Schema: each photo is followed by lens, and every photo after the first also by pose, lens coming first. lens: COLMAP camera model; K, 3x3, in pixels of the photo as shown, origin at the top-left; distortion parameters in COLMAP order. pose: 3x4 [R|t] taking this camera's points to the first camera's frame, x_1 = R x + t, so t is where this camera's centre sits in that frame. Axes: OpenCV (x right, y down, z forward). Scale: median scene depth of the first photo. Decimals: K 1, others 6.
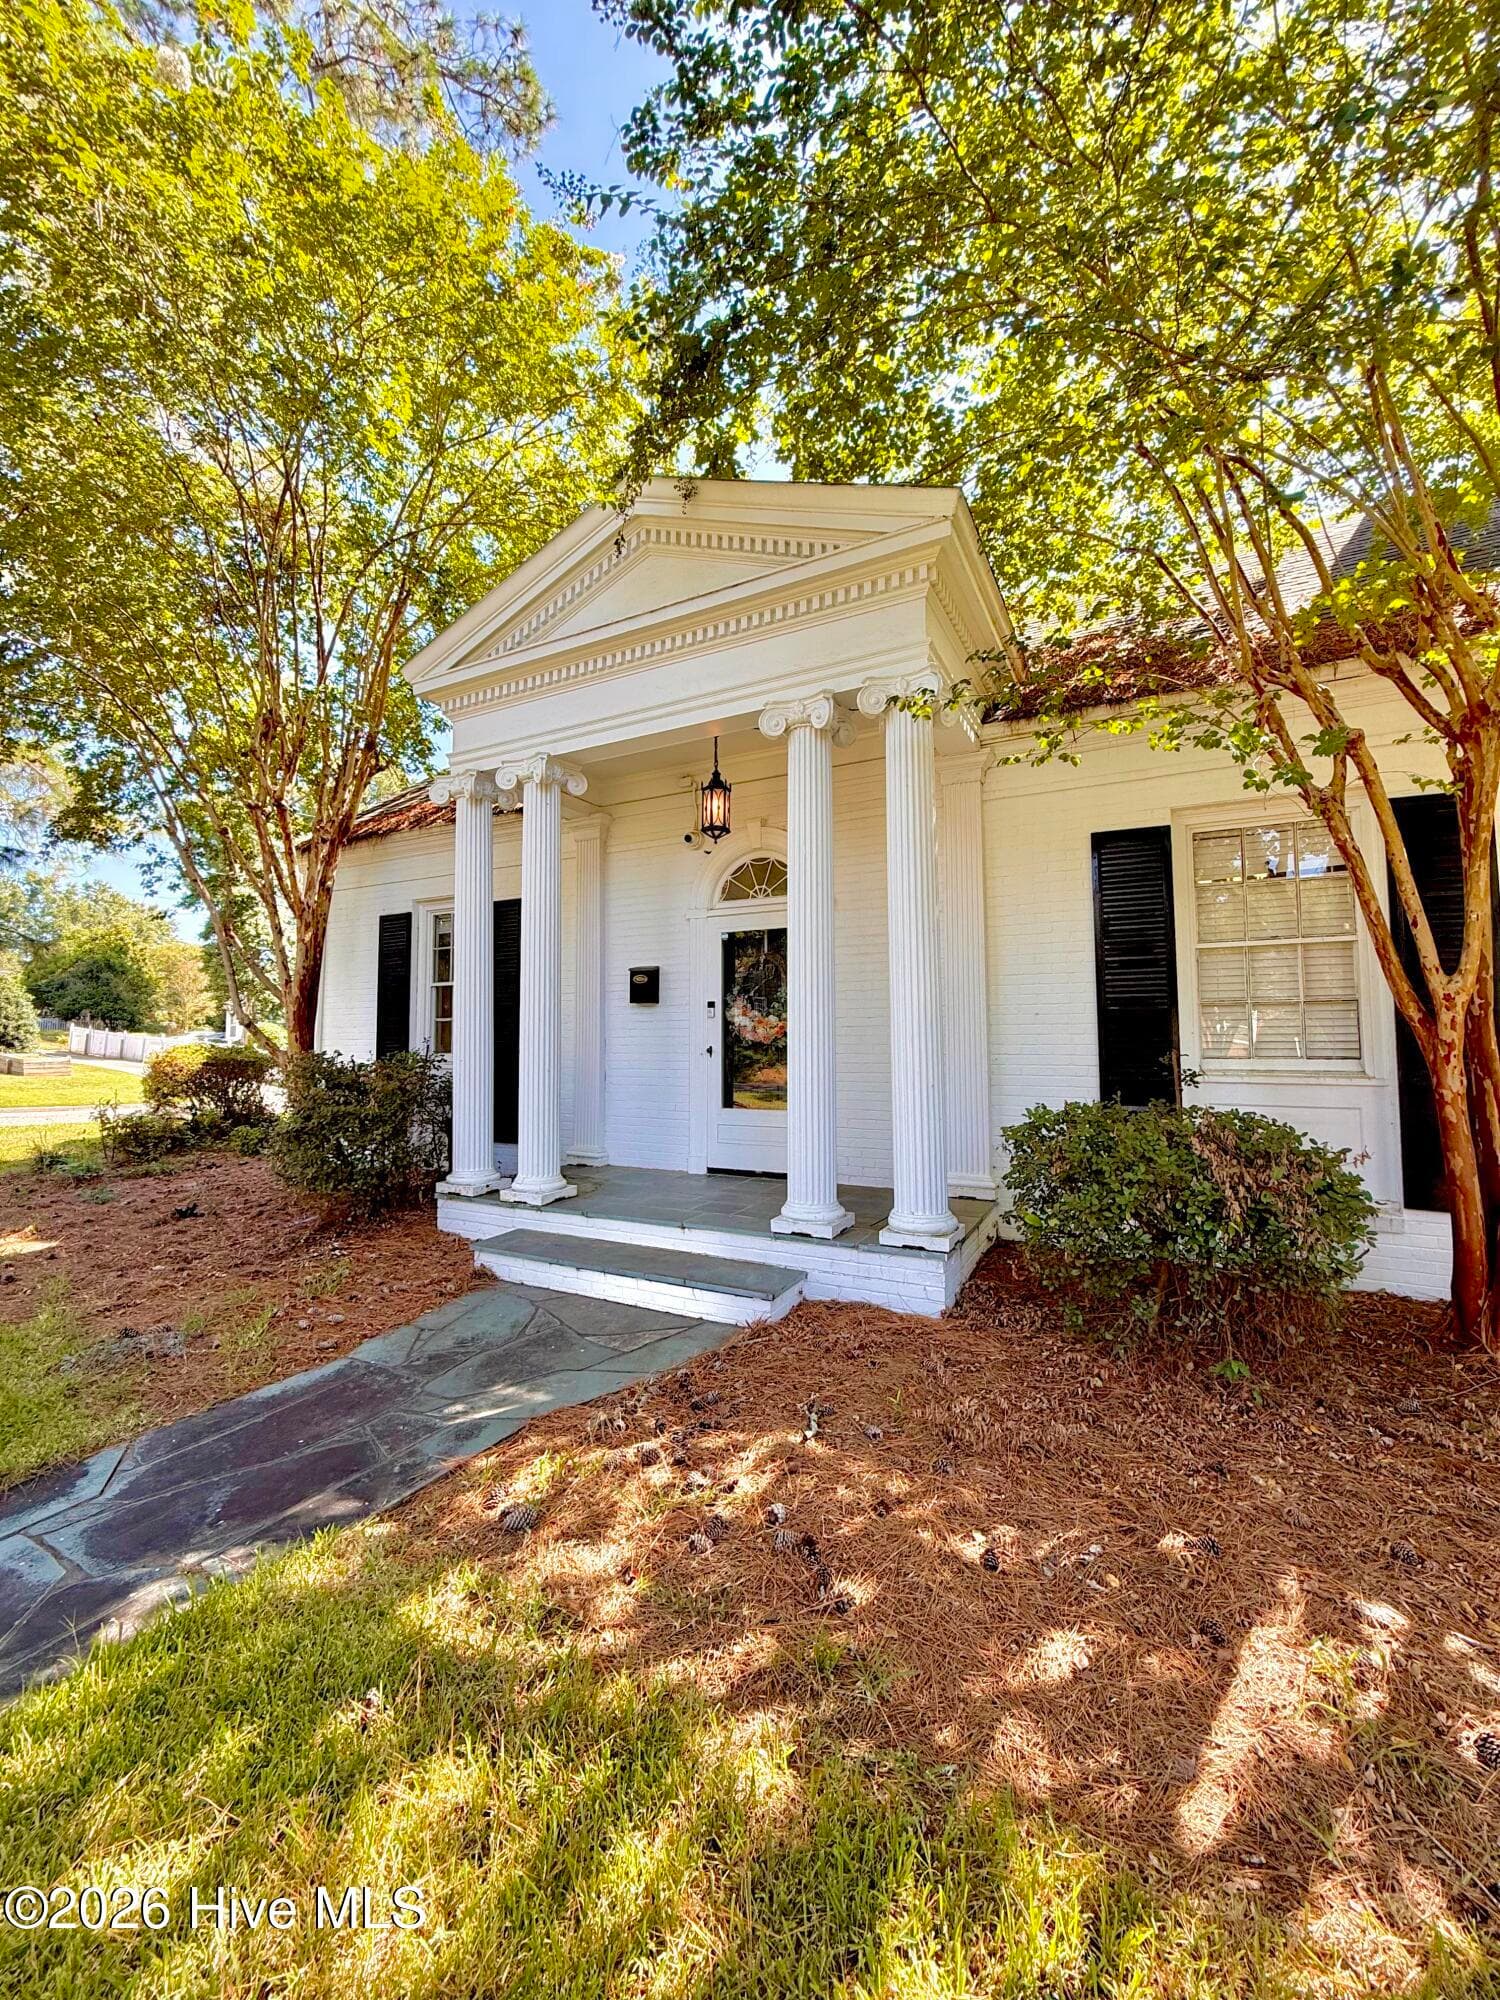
lens RADIAL K [[807.9, 0, 753.2], [0, 807.9, 996.9], [0, 0, 1]] dist [0.002102, 0.000096]
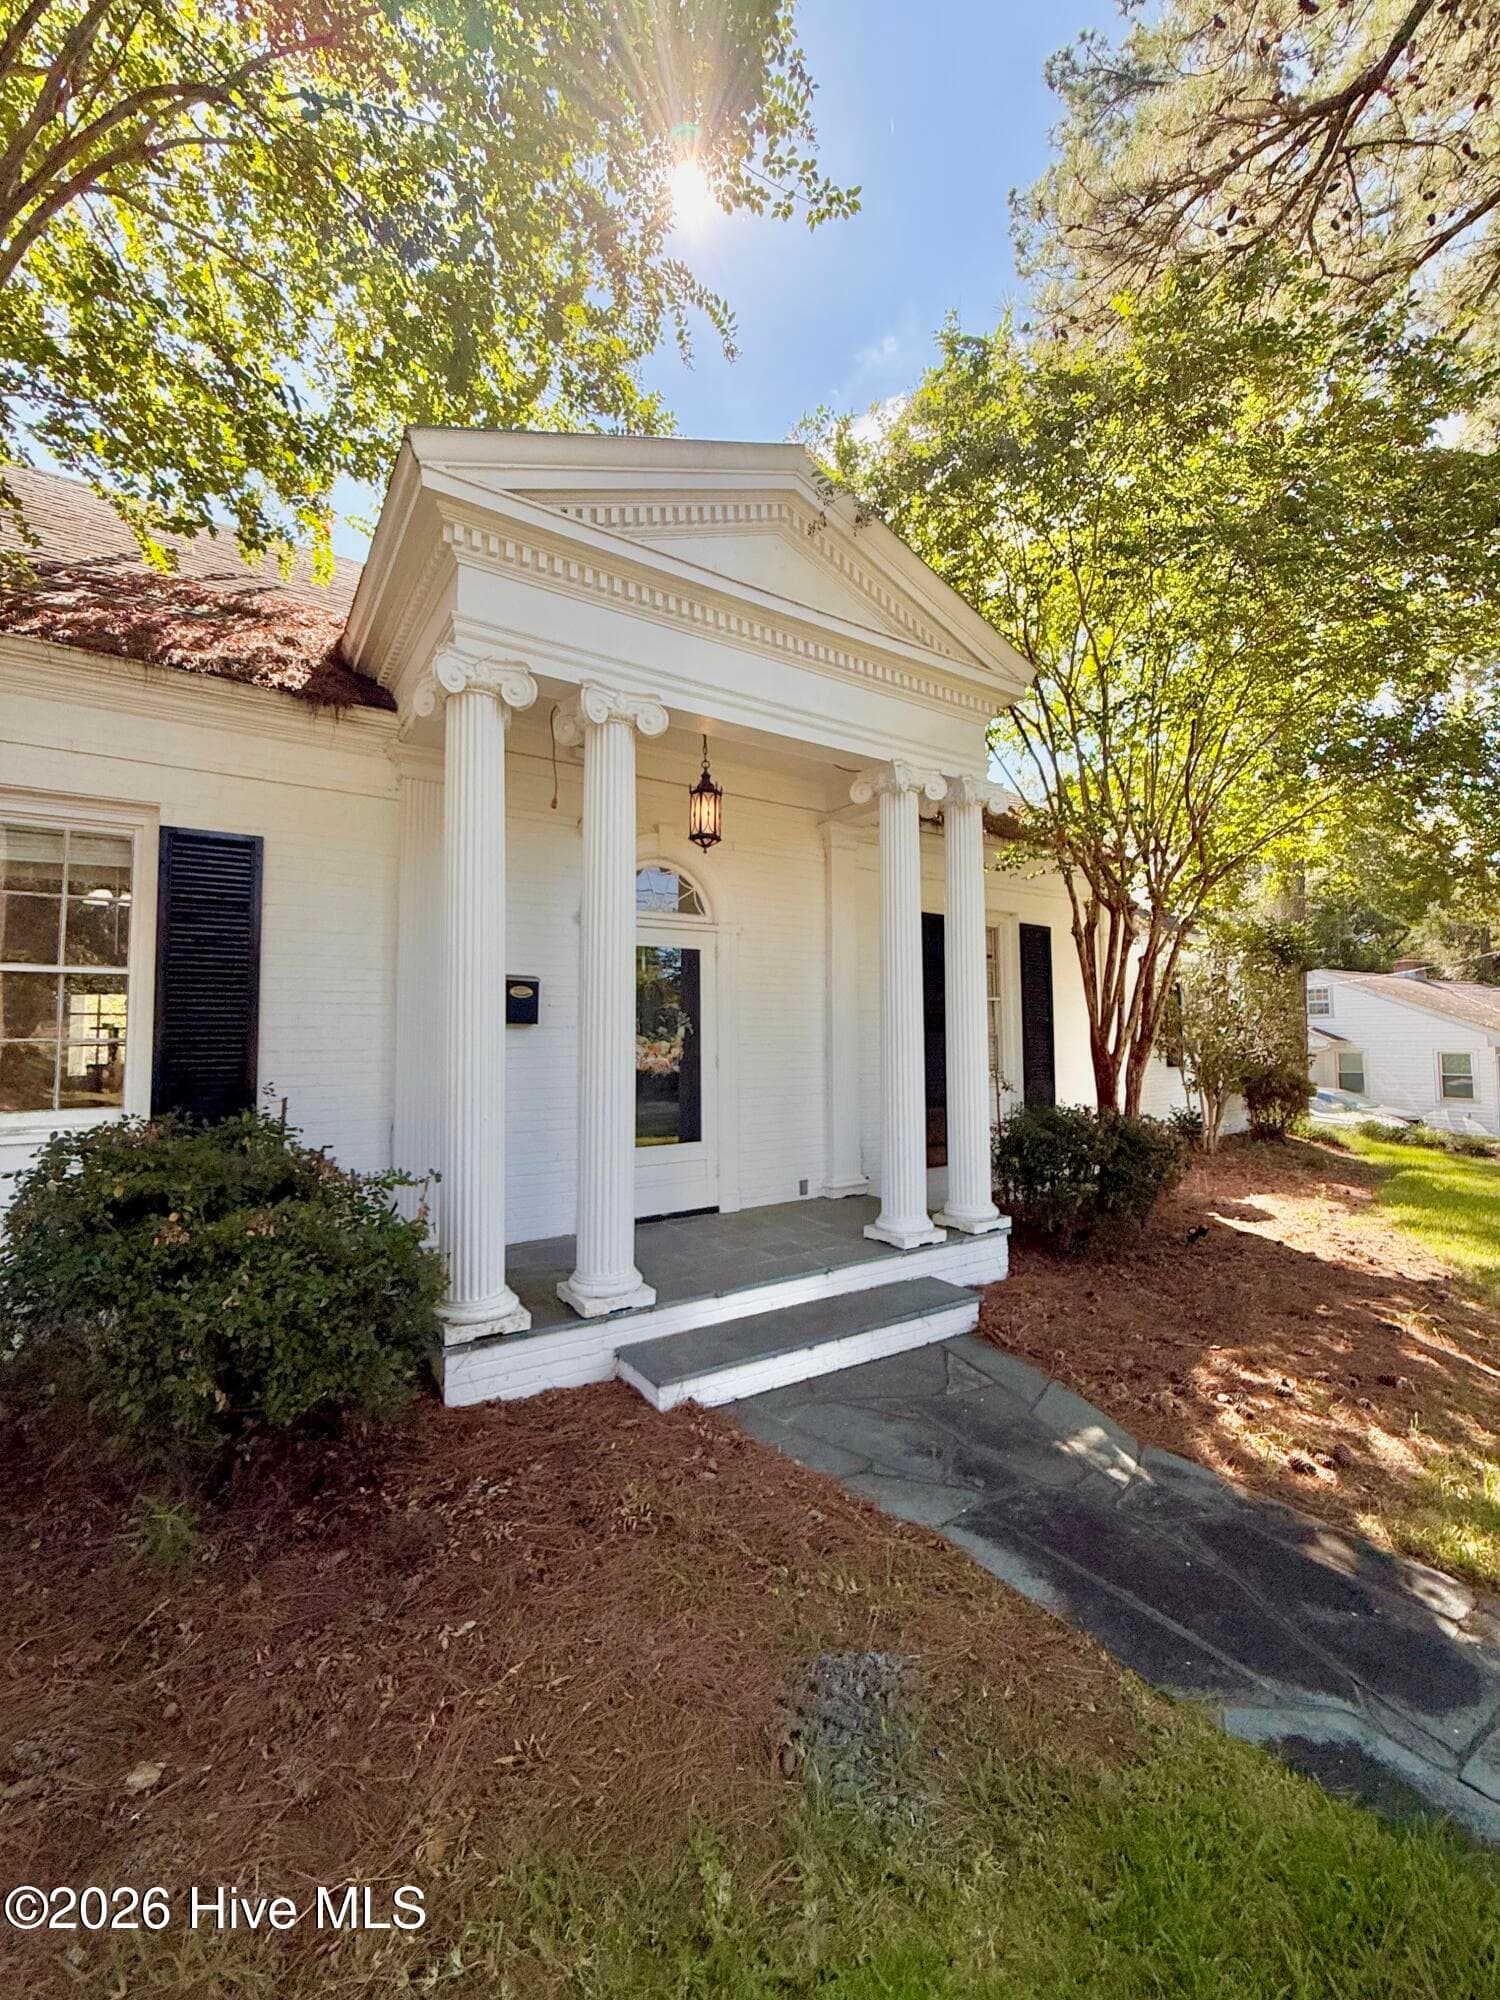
lens RADIAL K [[807.9, 0, 753.2], [0, 807.9, 996.9], [0, 0, 1]] dist [0.002102, 0.000096]
pose [[0.482199, 0.043843, 0.874964, -1.036910], [-0.040816, 0.998787, -0.027553, -0.008746], [-0.875110, -0.022426, 0.483404, 0.664033]]
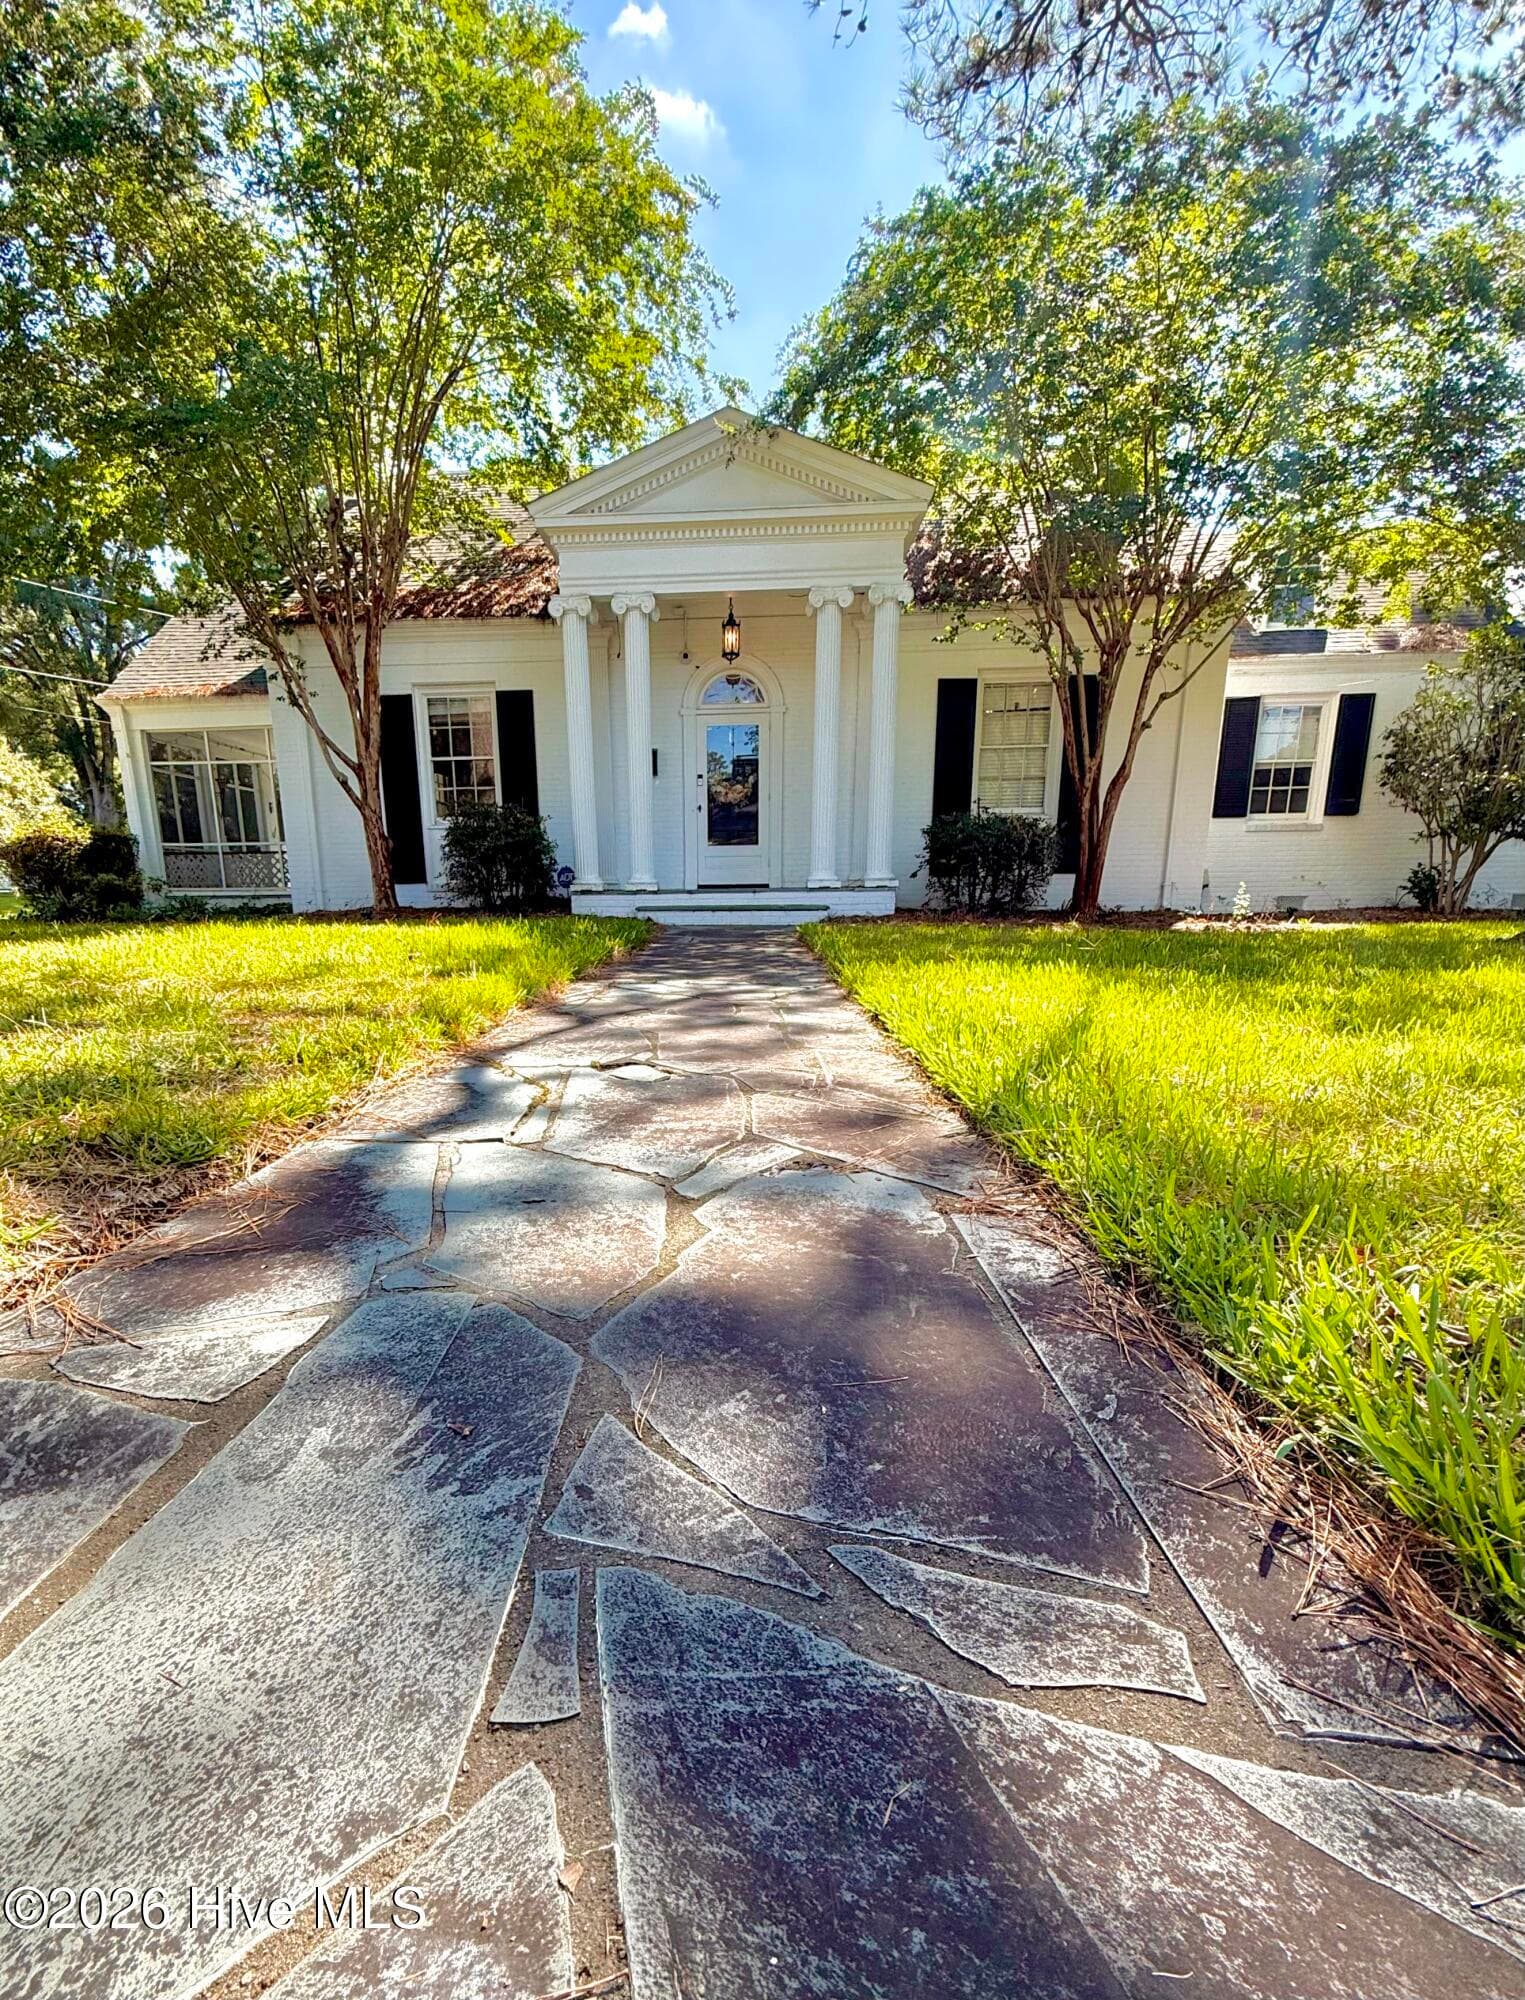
lens RADIAL K [[914.7, 0, 672.6], [0, 914.7, 1132.6], [0, 0, 1]] dist [-0.000715, 0.000258]
pose [[0.916359, -0.109980, 0.384956, -1.218299], [-0.013994, 0.952143, 0.305333, 0.179292], [-0.400113, -0.285182, 0.870965, -1.008989]]
